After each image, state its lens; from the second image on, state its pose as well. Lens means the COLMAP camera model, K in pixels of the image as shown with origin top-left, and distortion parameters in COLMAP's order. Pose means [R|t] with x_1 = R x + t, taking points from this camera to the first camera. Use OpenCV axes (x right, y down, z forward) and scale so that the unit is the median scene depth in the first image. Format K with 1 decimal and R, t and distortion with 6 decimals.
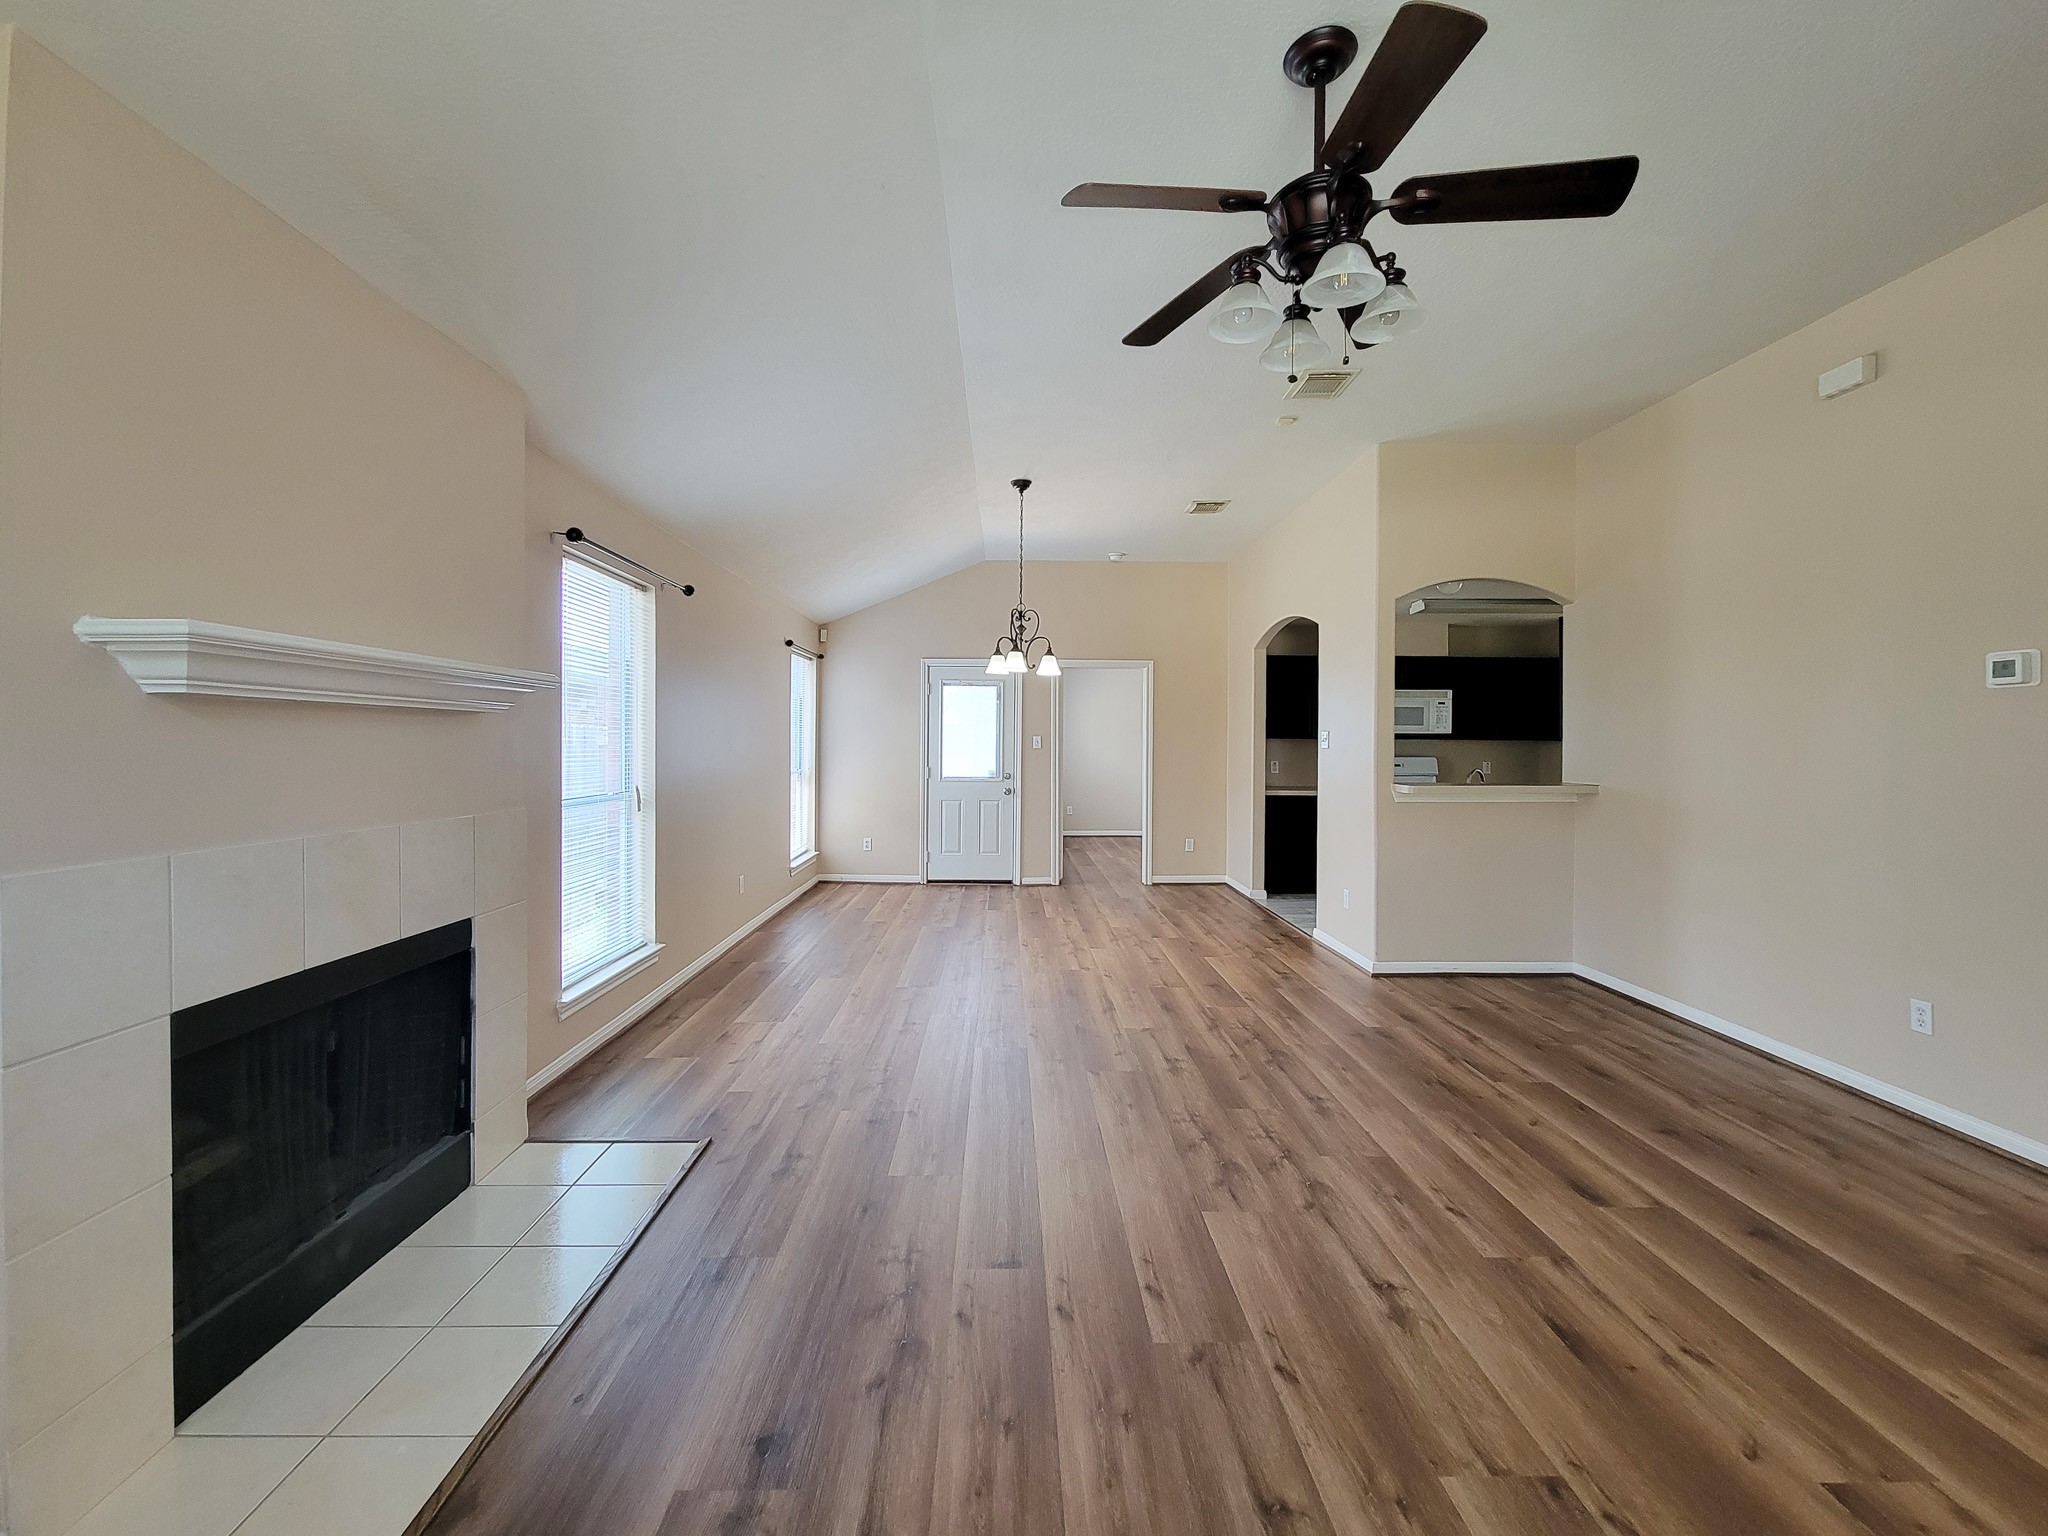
lens RADIAL K [[850.3, 0, 1024.3], [0, 850.3, 741.1], [0, 0, 1]] dist [0.001199, -0.000337]
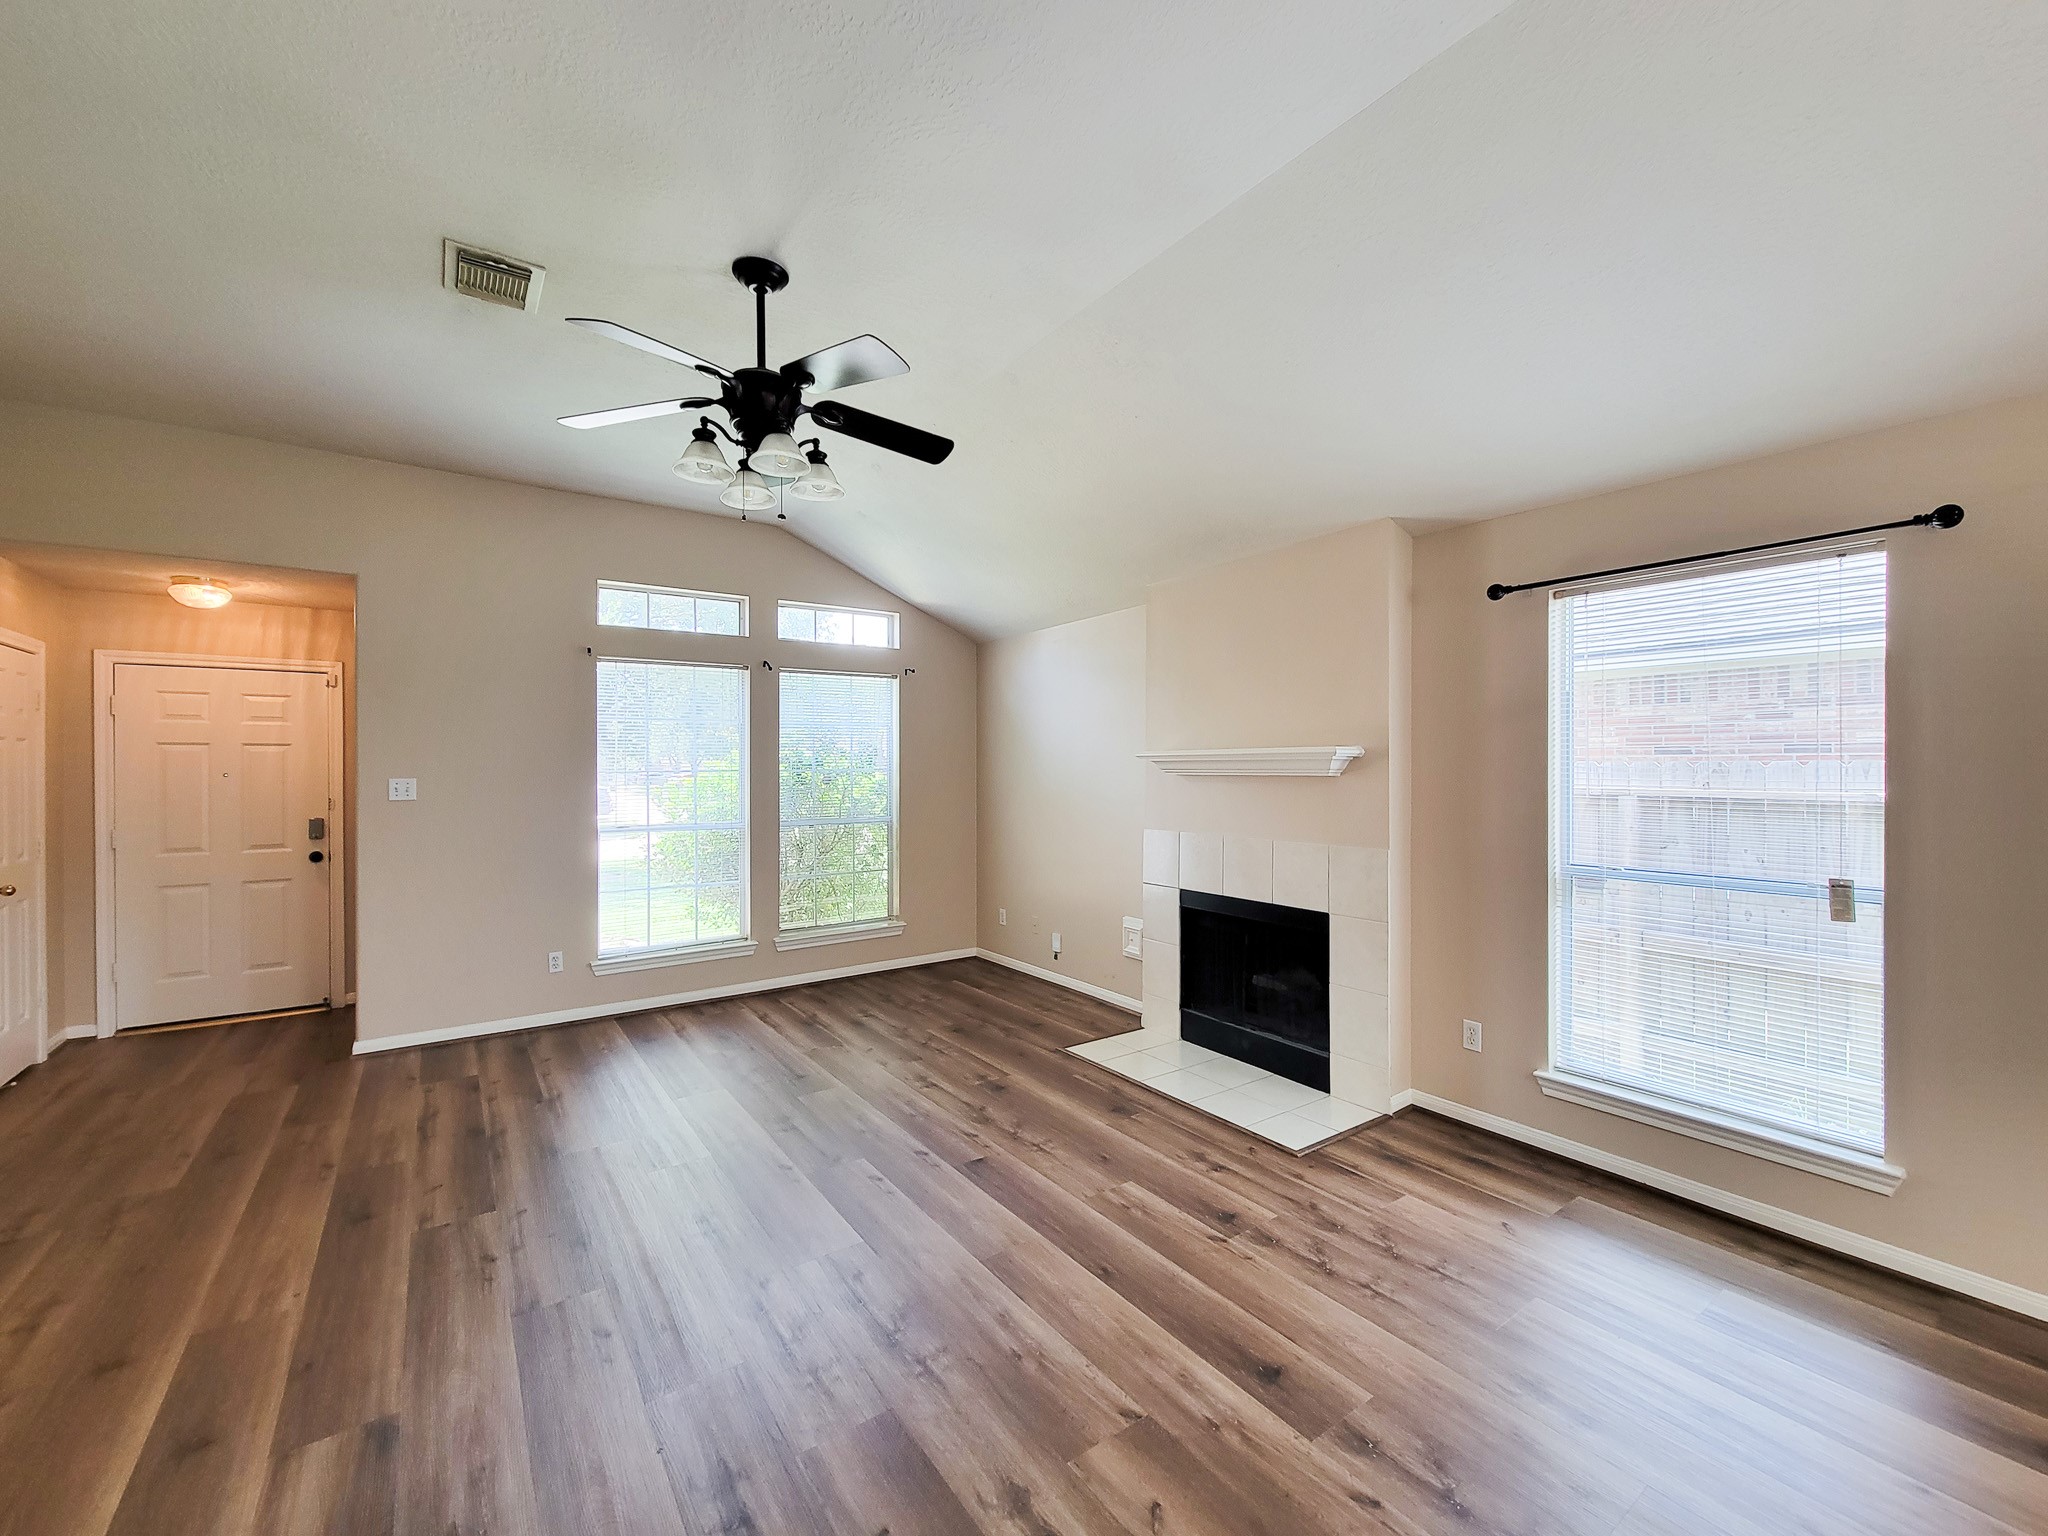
lens RADIAL K [[831.7, 0, 1018.0], [0, 831.7, 767.1], [0, 0, 1]] dist [0.002442, -0.002025]
pose [[-0.836649, 0.000006, -0.547740, 0.375928], [0.002661, 0.999988, -0.004053, -0.027509], [0.547733, -0.004849, -0.836639, 1.200853]]
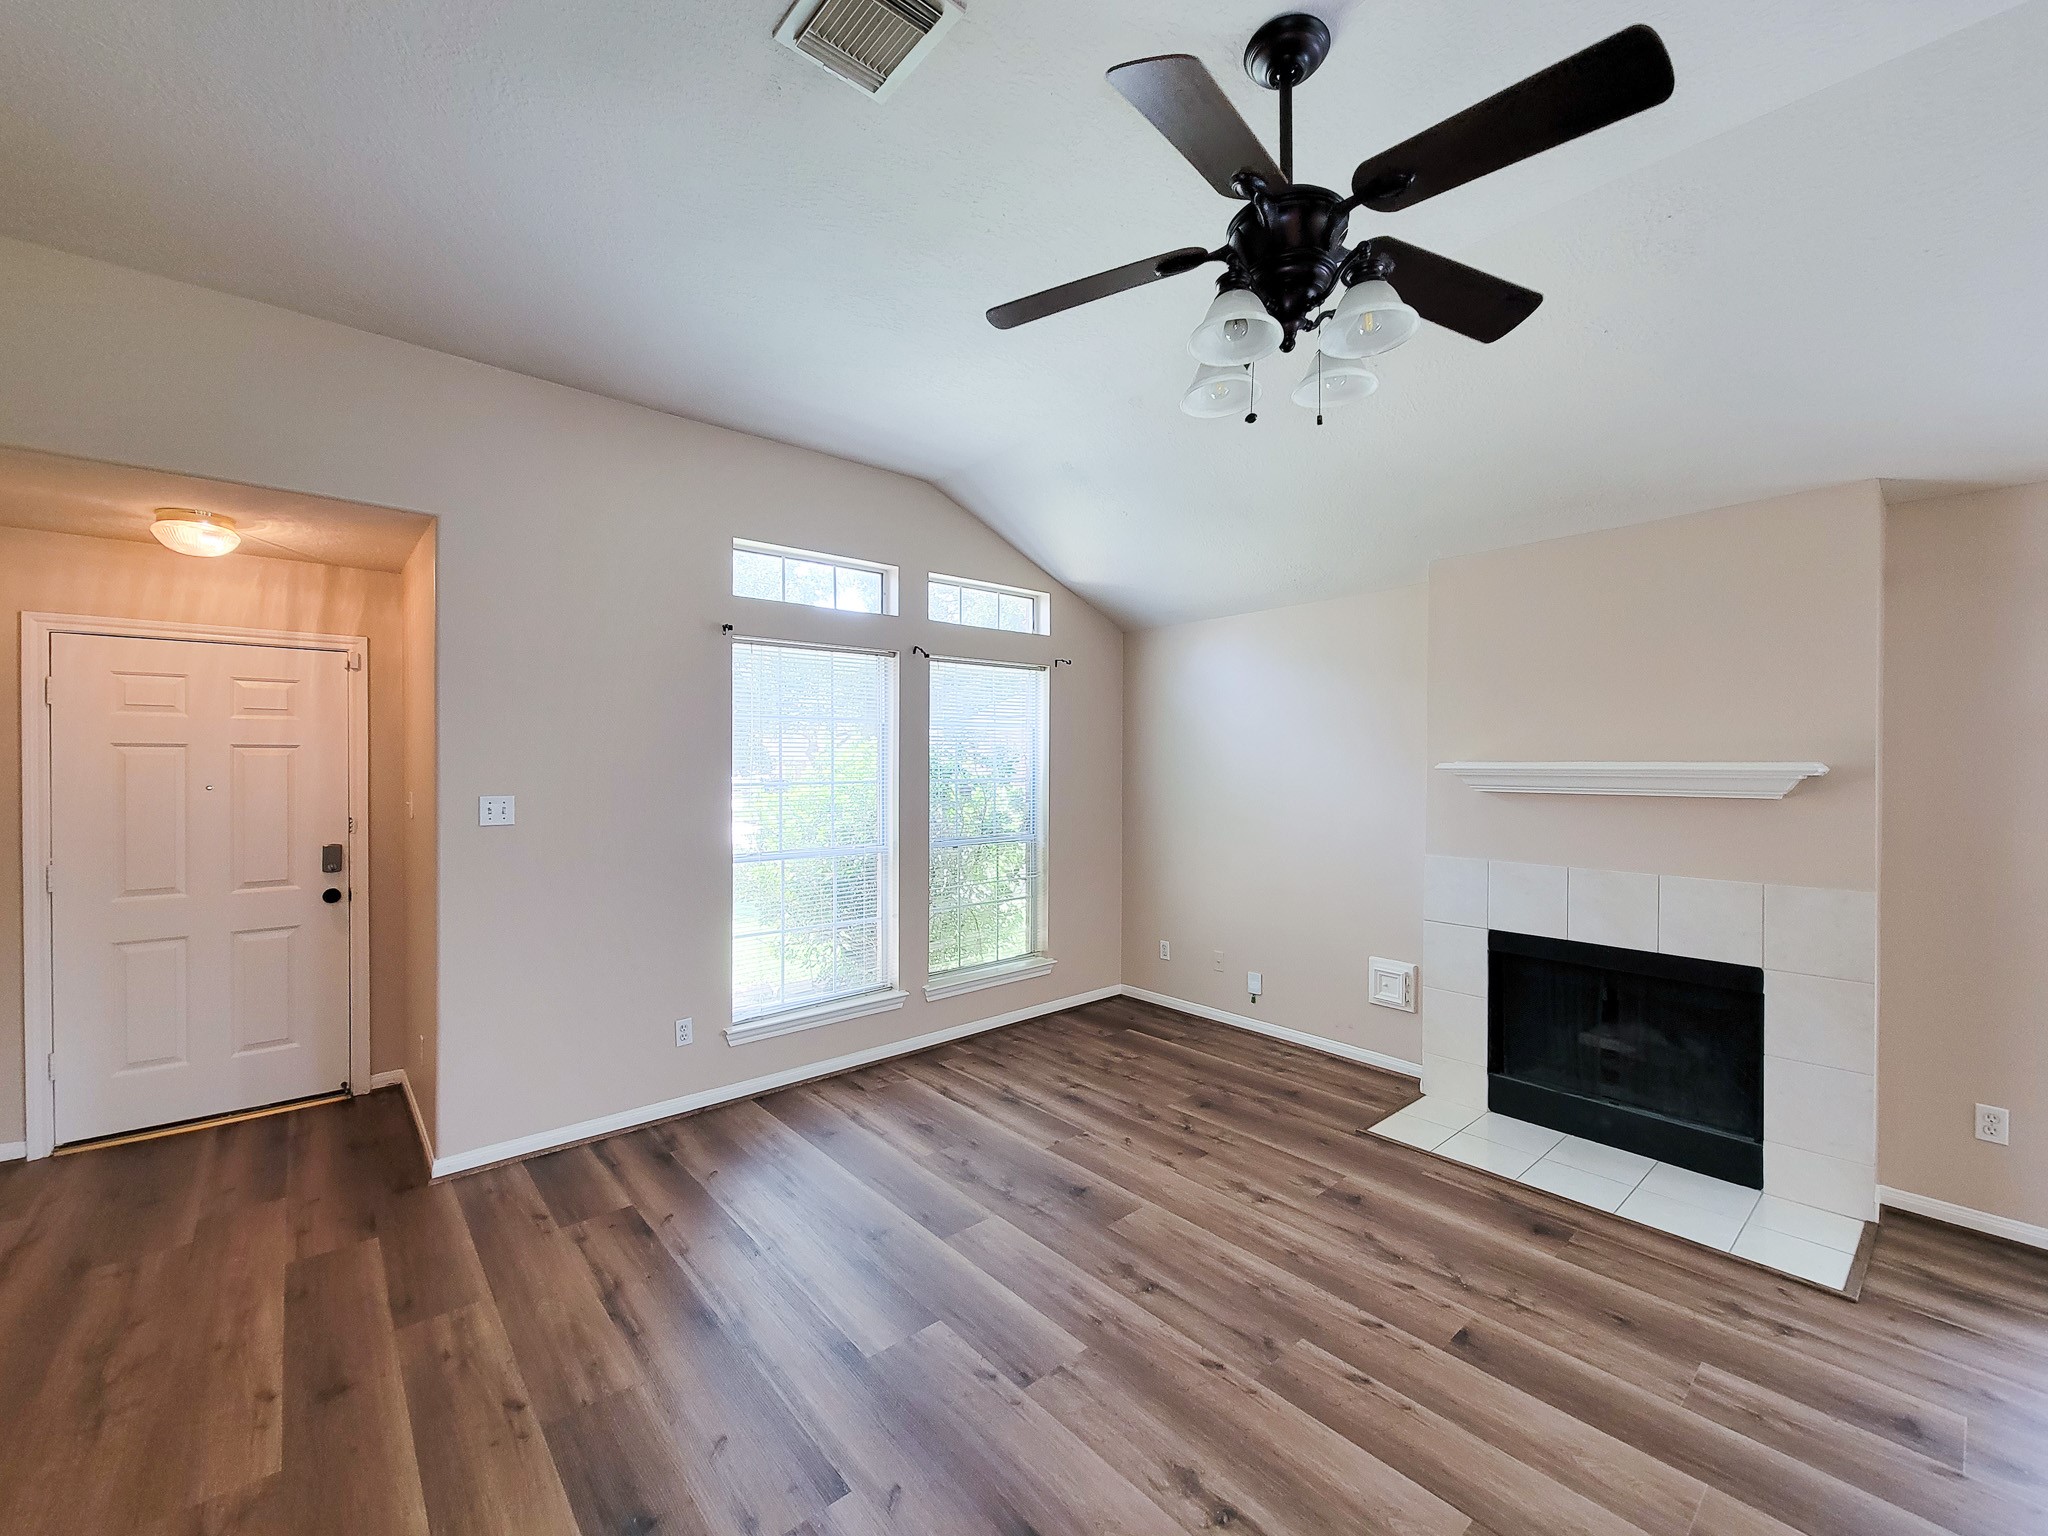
lens RADIAL K [[831.7, 0, 1018.0], [0, 831.7, 767.1], [0, 0, 1]] dist [0.002442, -0.002025]
pose [[-0.777036, -0.001004, -0.629455, 0.569104], [-0.001502, 0.999999, 0.000259, -0.047831], [0.629454, 0.001146, -0.777037, 0.782849]]
